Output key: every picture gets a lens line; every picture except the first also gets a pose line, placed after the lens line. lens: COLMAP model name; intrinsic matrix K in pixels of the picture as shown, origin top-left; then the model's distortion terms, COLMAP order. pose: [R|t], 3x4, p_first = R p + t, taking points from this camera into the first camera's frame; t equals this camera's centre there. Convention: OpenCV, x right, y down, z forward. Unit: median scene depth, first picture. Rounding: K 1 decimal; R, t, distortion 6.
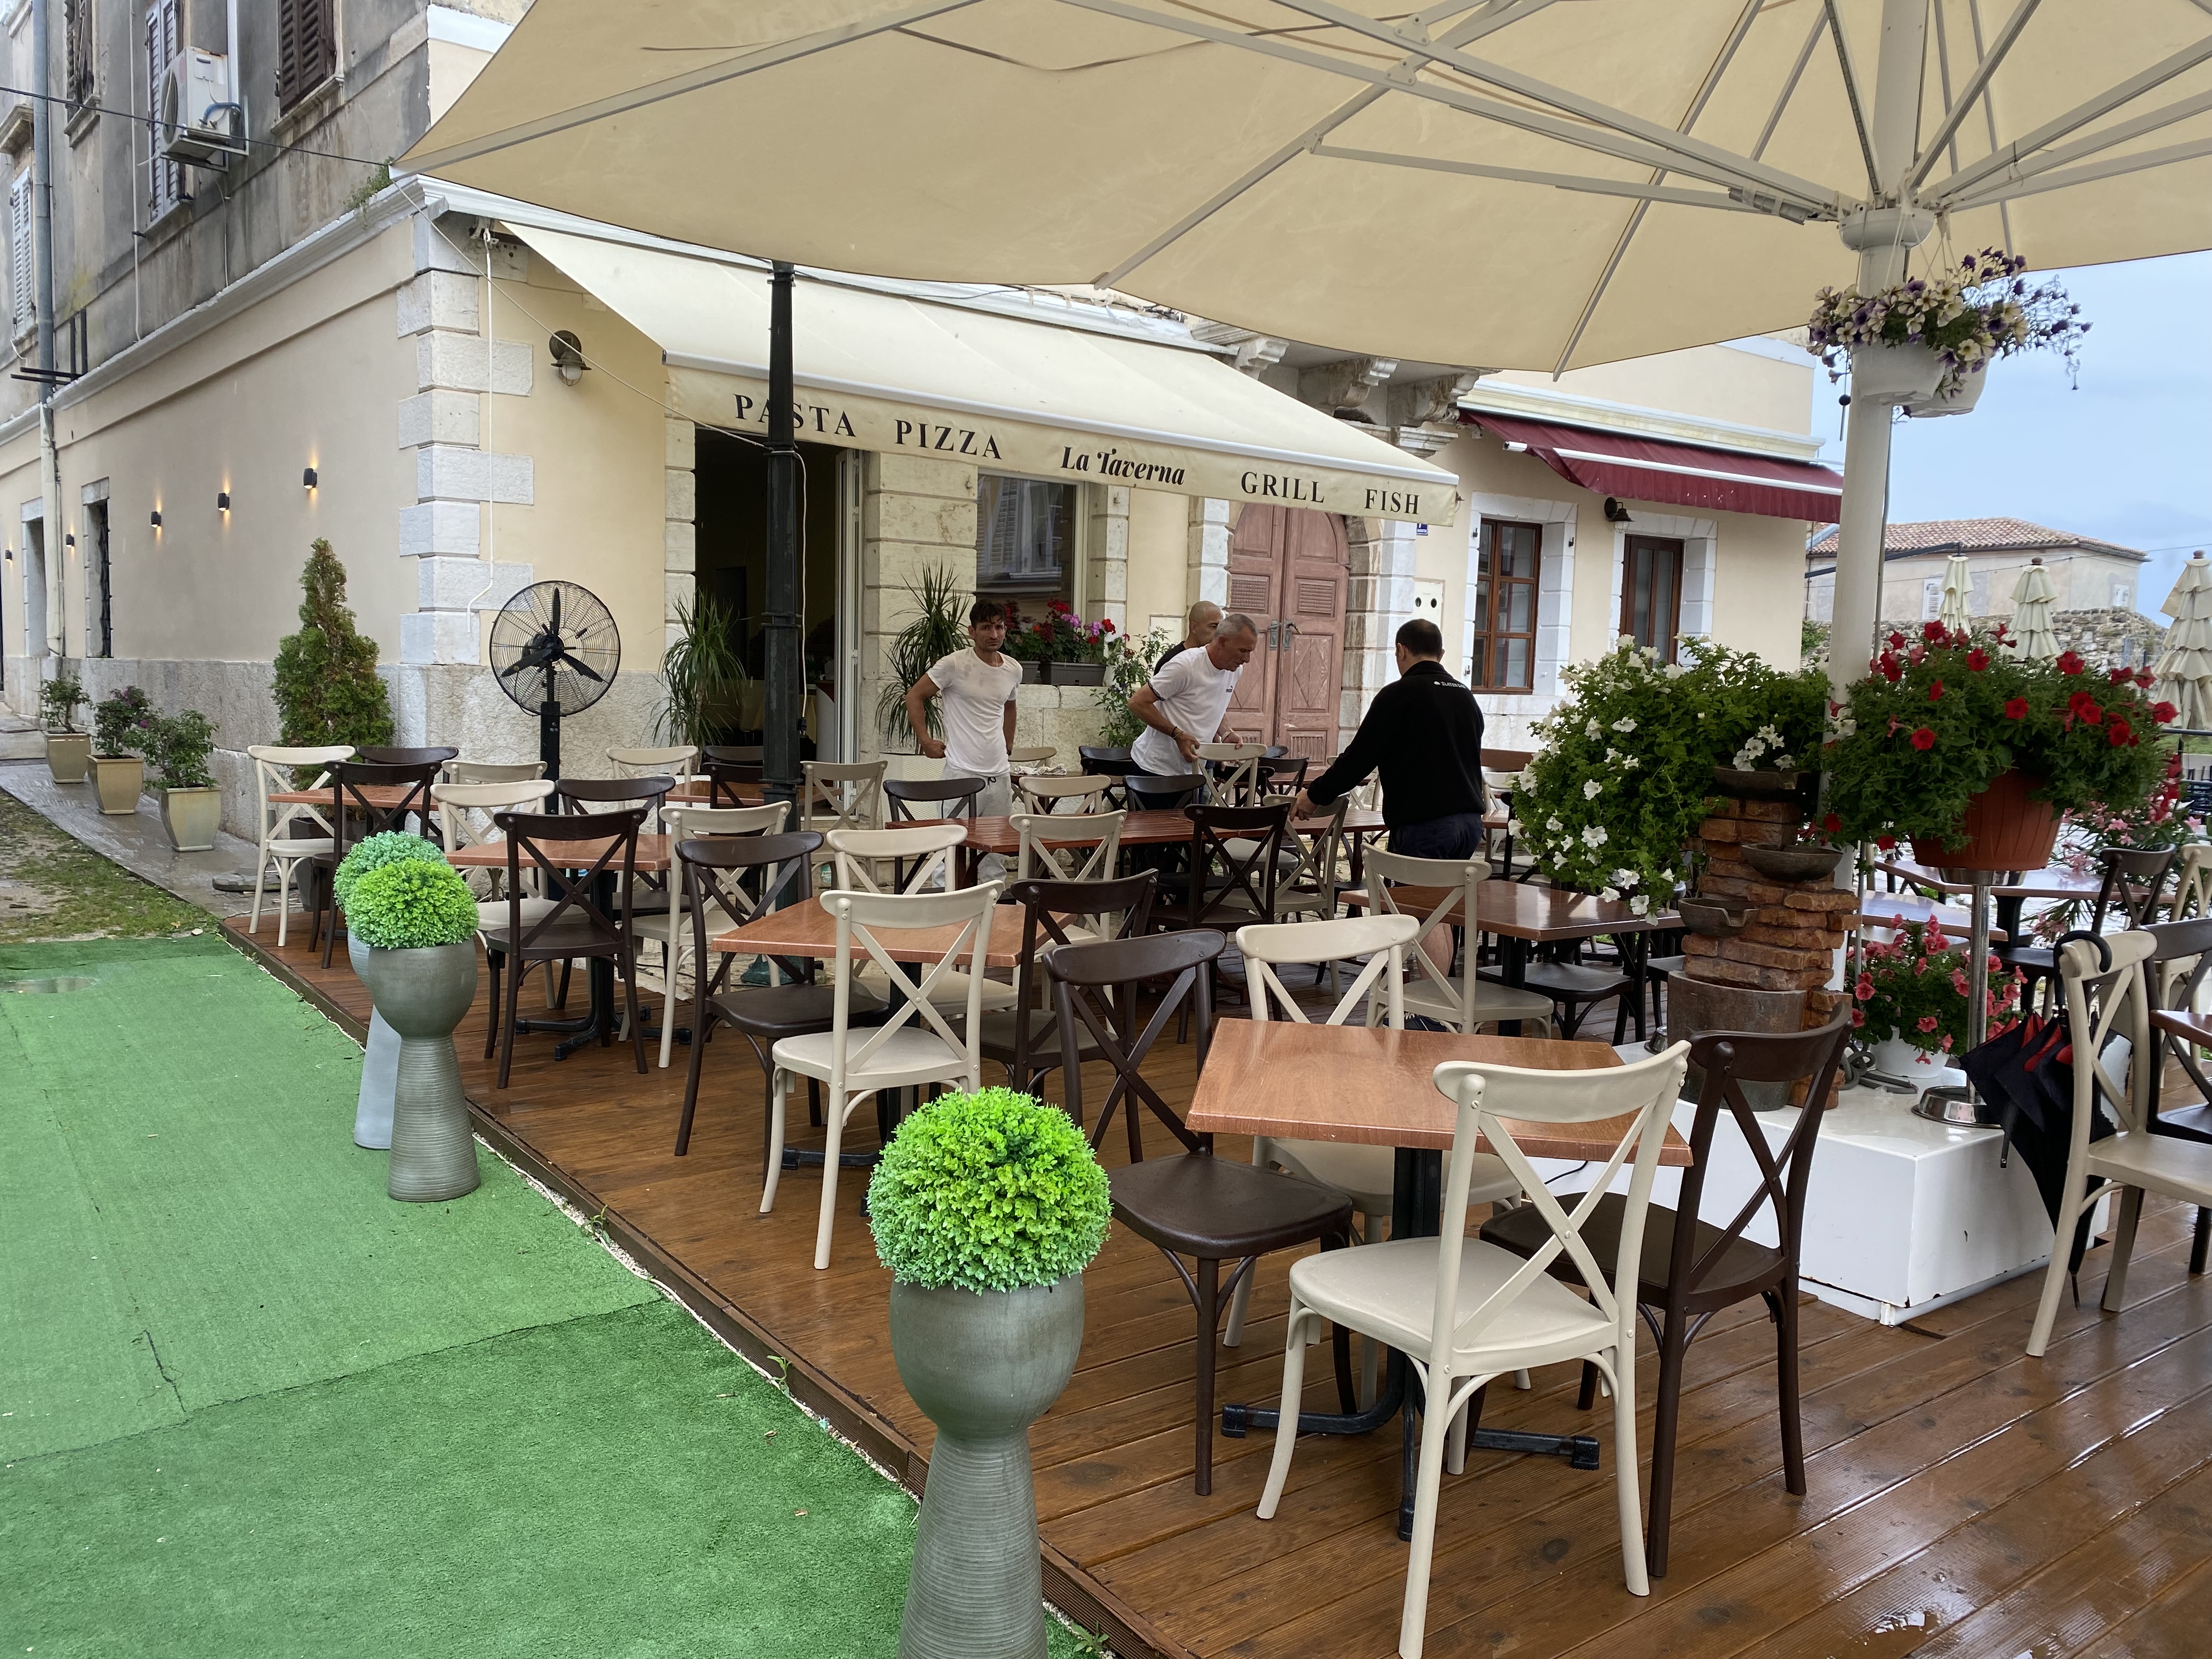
lens RADIAL K [[1668.1, 0, 1075.8], [0, 1668.1, 858.9], [0, 0, 1]] dist [0.043100, -0.042629]
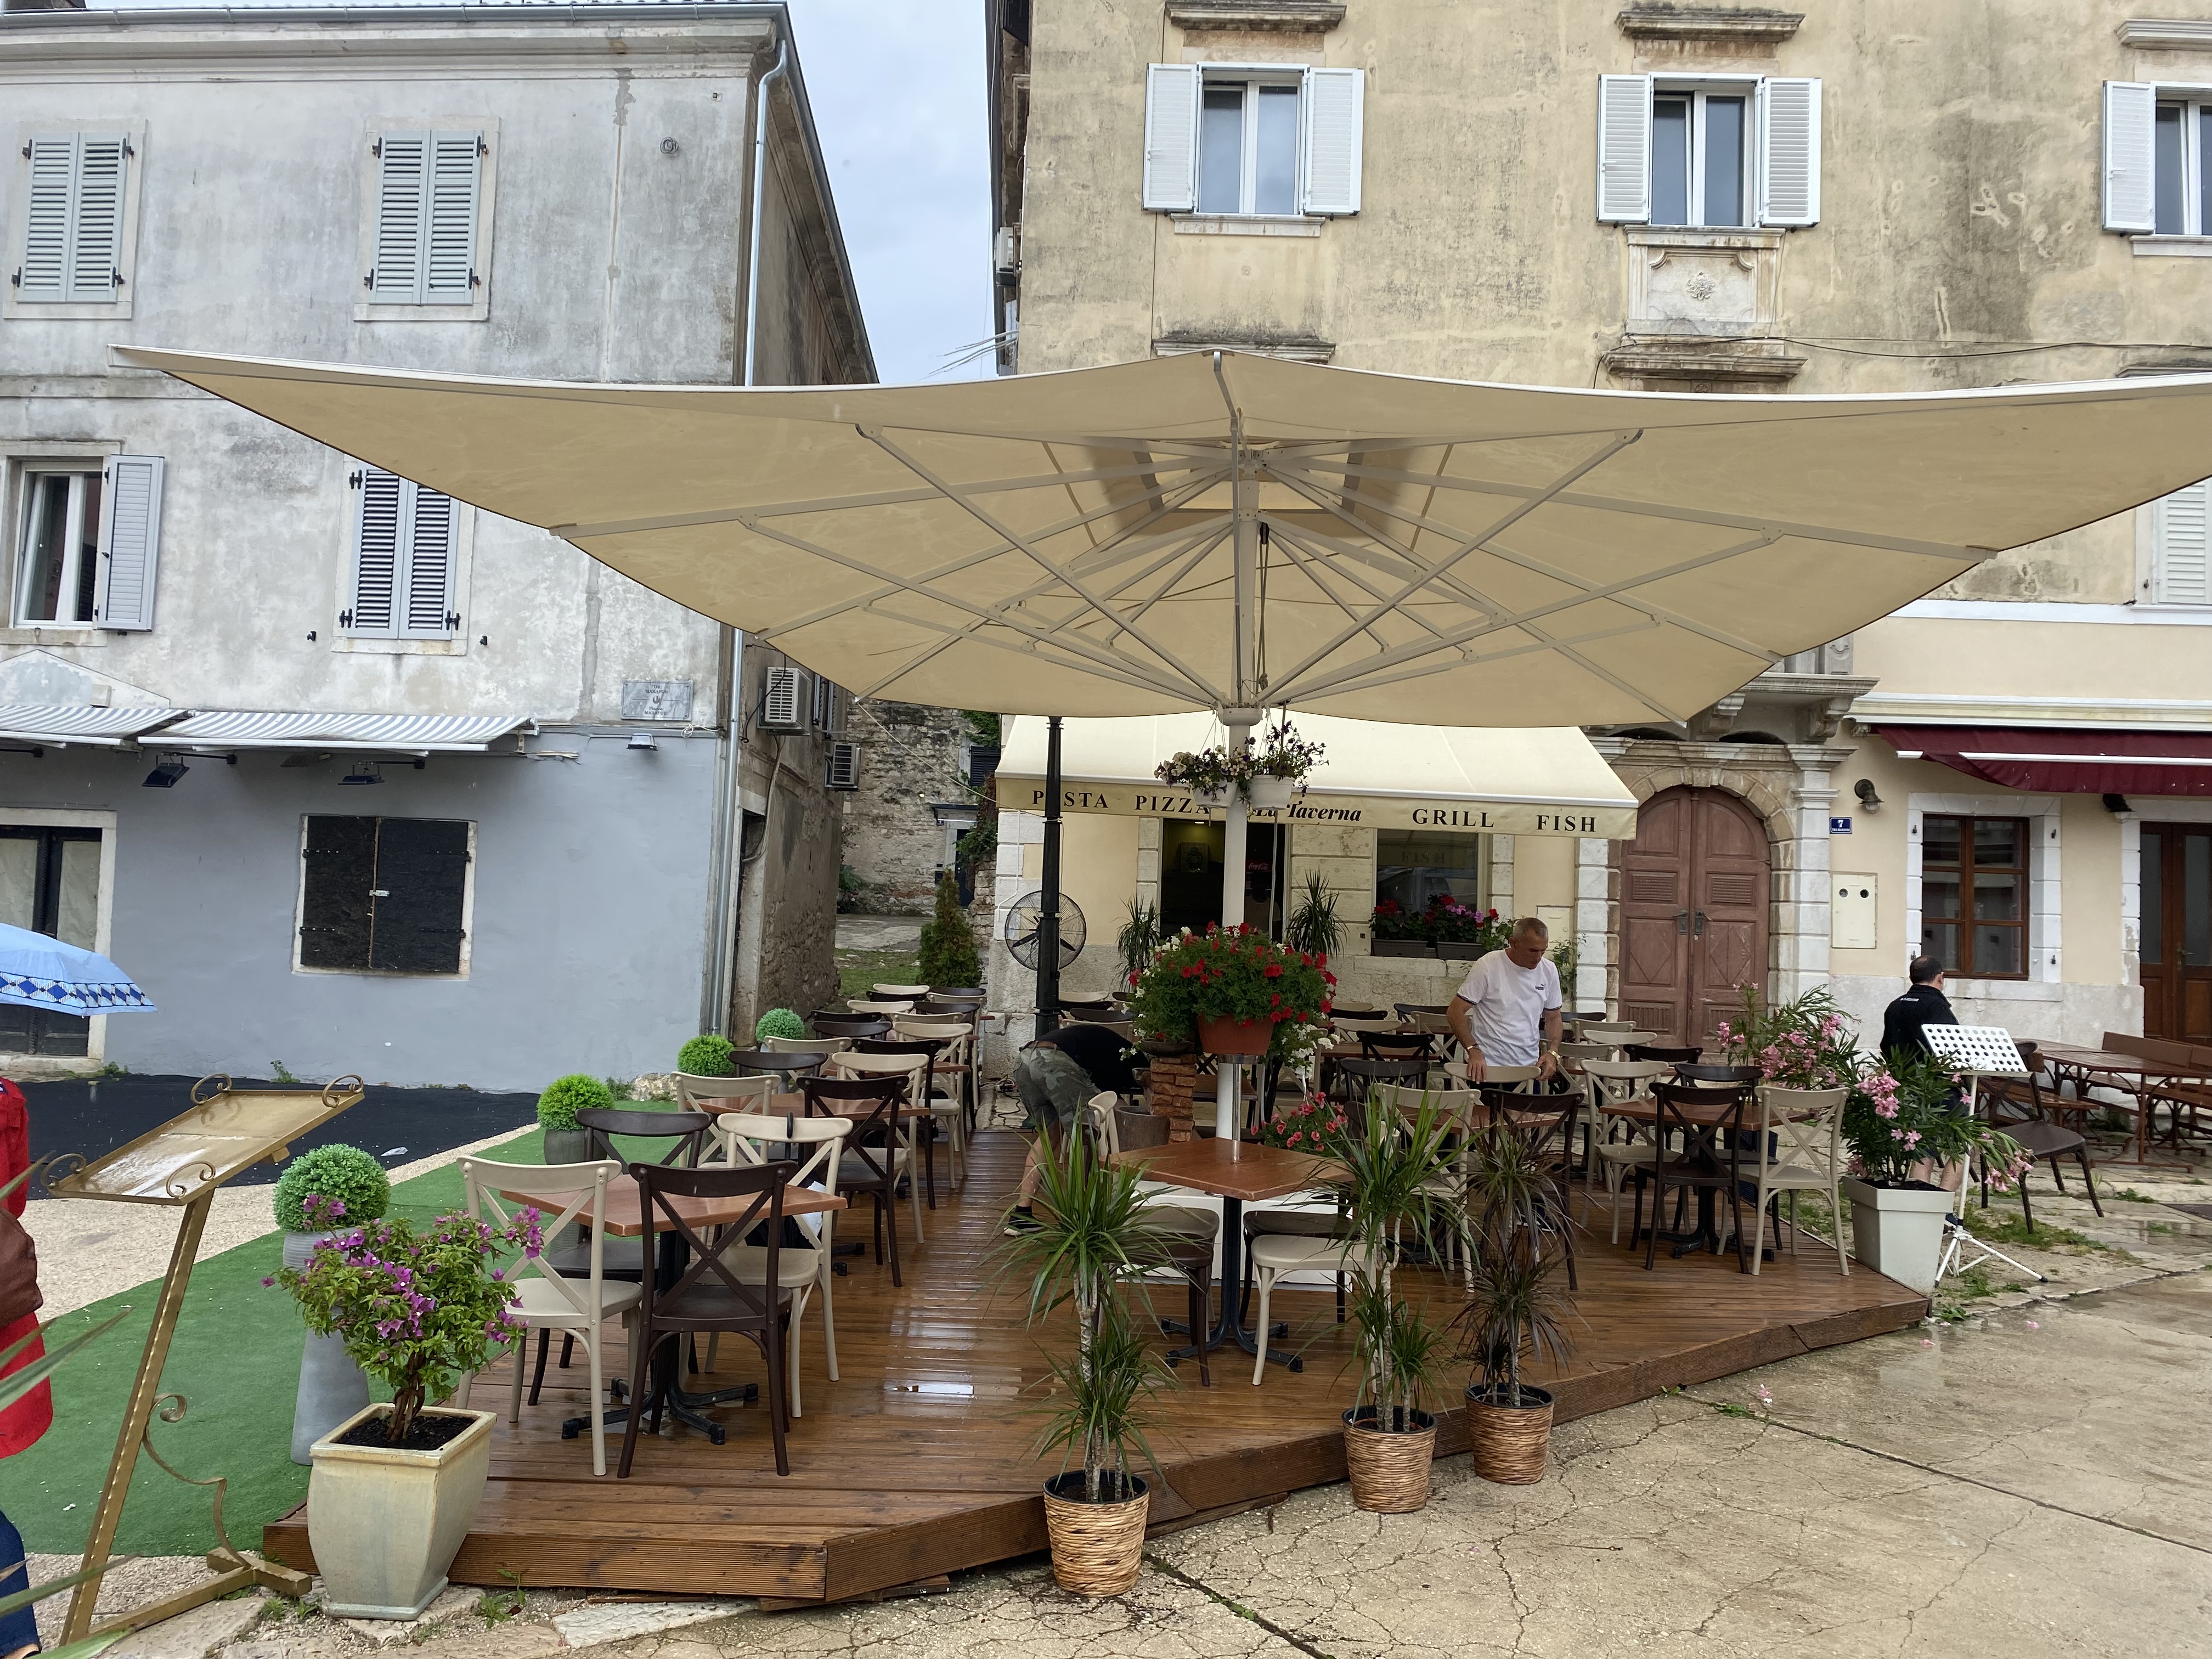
lens RADIAL K [[1668.1, 0, 1087.0], [0, 1668.1, 833.7], [0, 0, 1]] dist [0.043100, -0.042629]
pose [[0.792396, -0.031030, -0.609218, 0.601015], [-0.079473, 0.984942, -0.153535, 0.023366], [0.604808, 0.170076, 0.777998, -0.218500]]
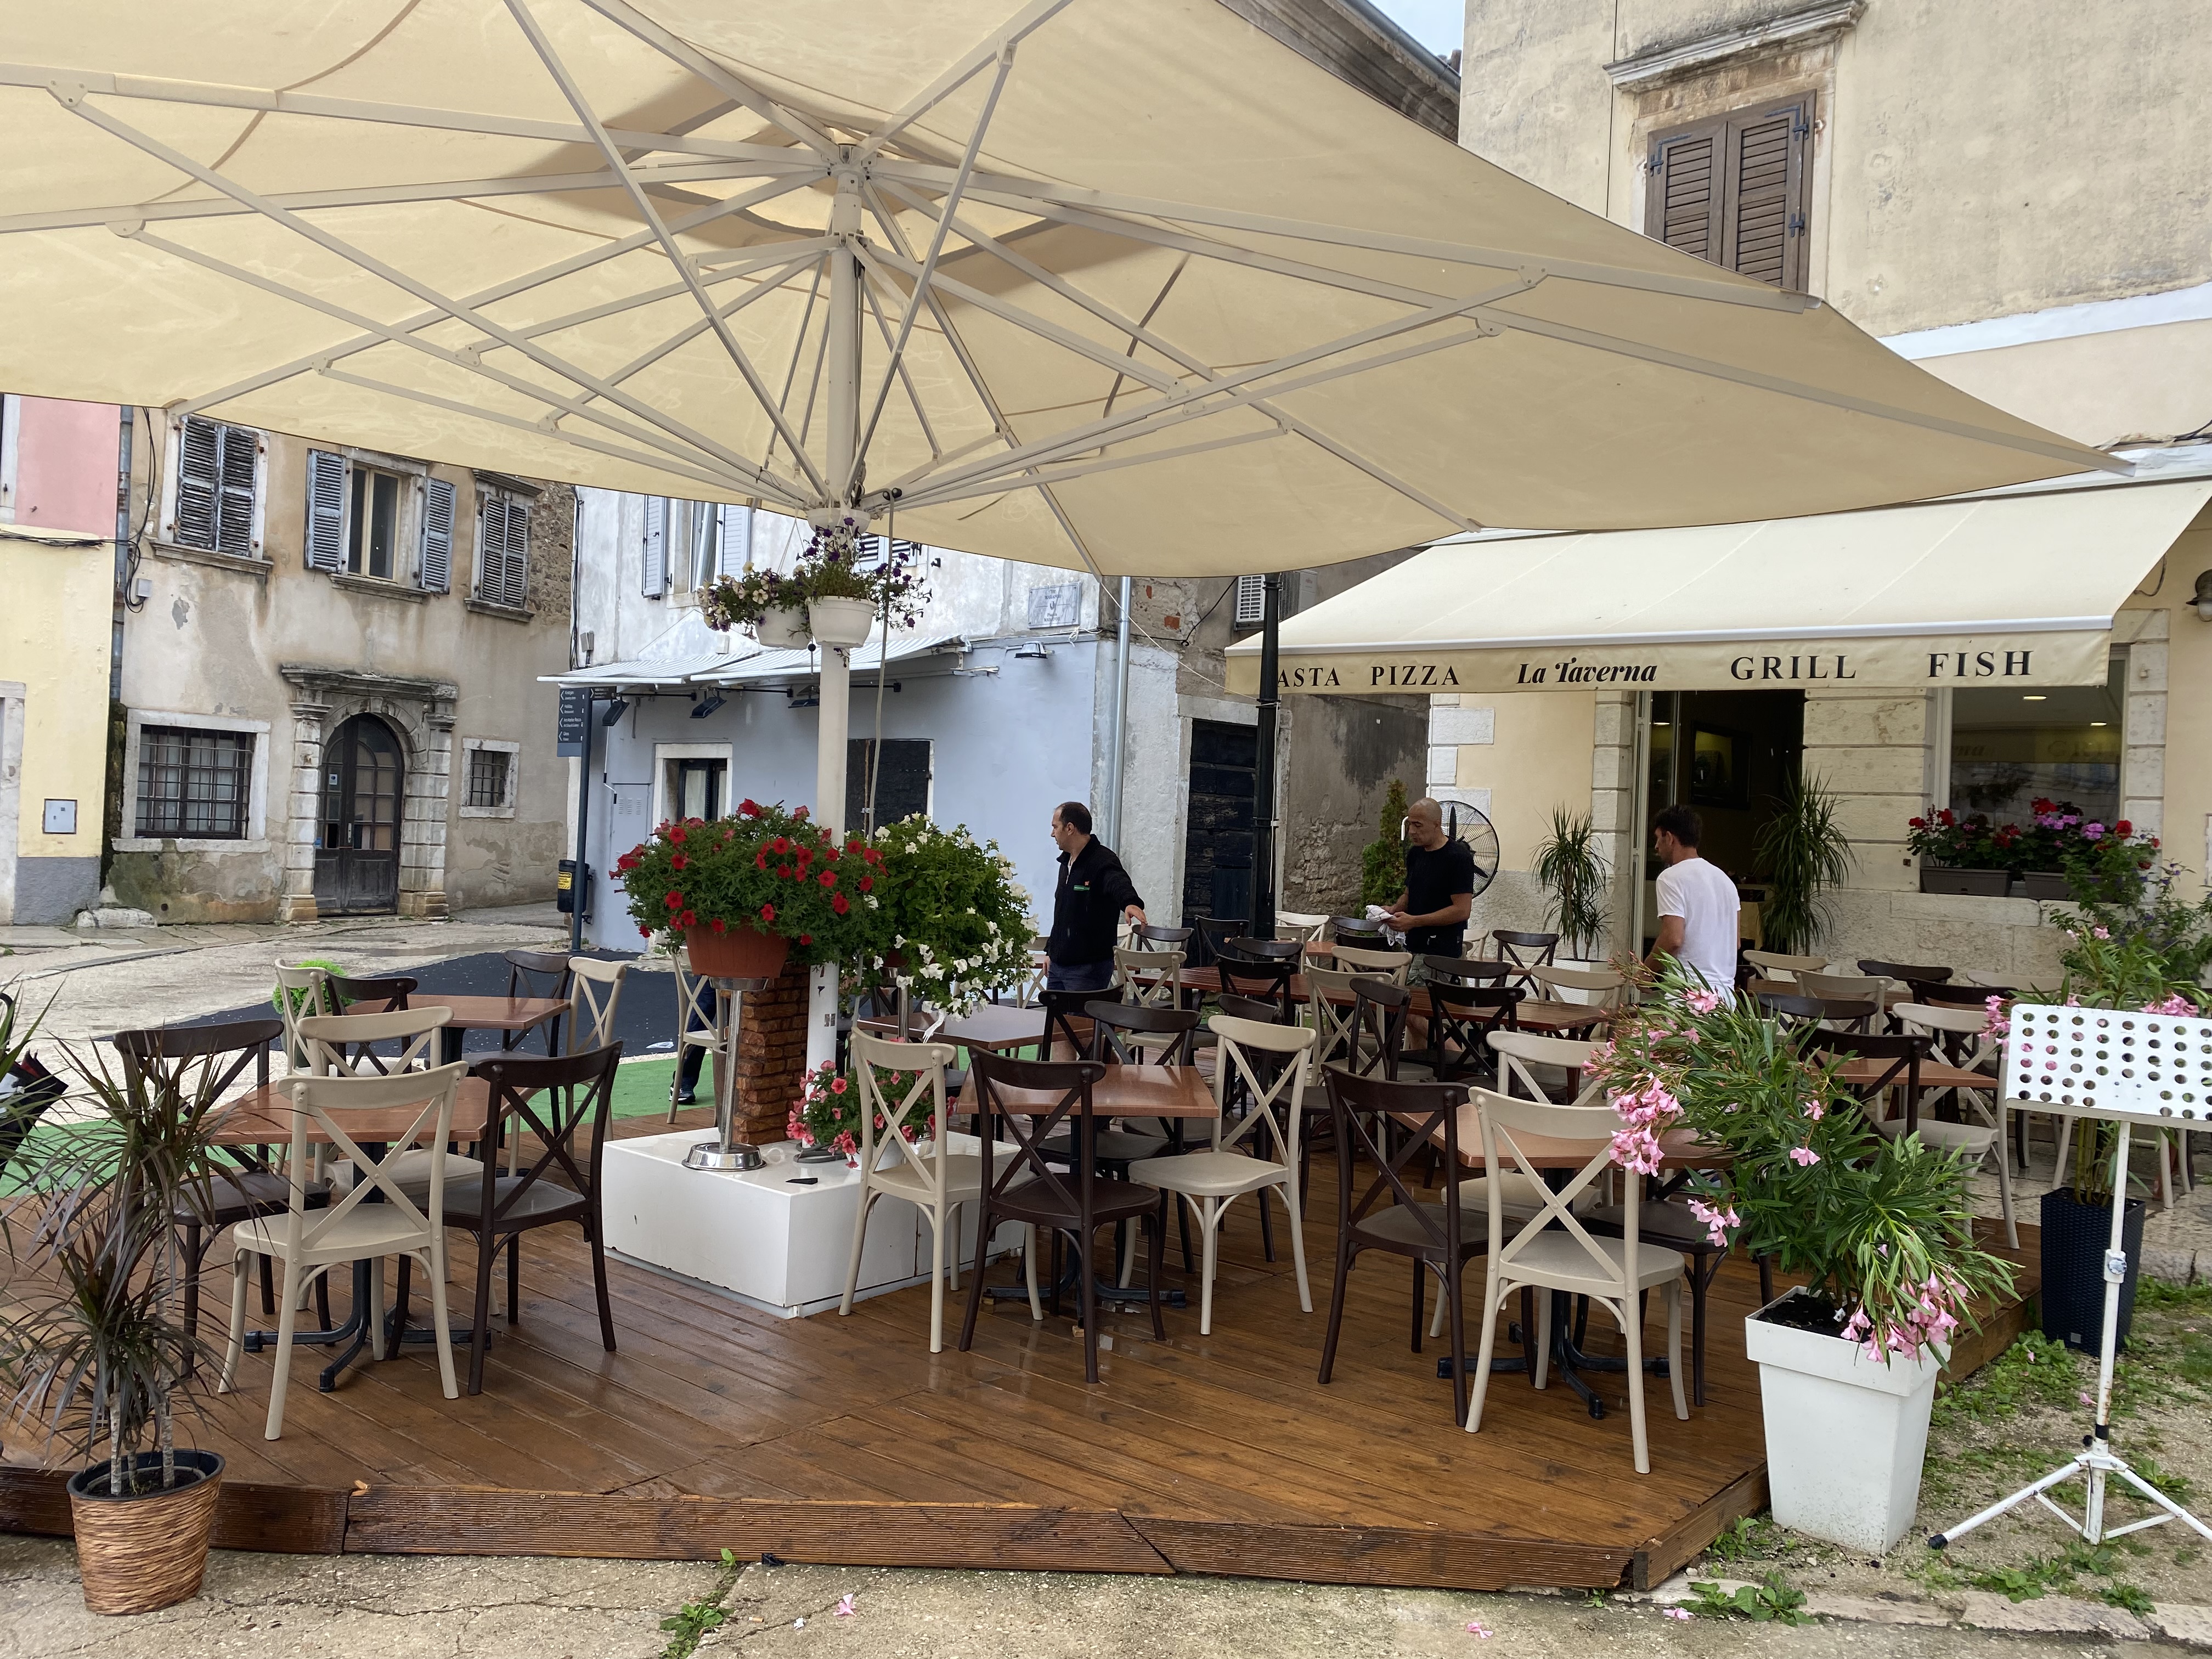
lens RADIAL K [[1668.1, 0, 1097.7], [0, 1668.1, 813.2], [0, 0, 1]] dist [0.043100, -0.042629]
pose [[0.212738, -0.026883, -0.976739, 0.758179], [-0.139783, 0.988502, -0.057652, -0.034081], [0.967059, 0.148797, 0.206535, 0.382439]]
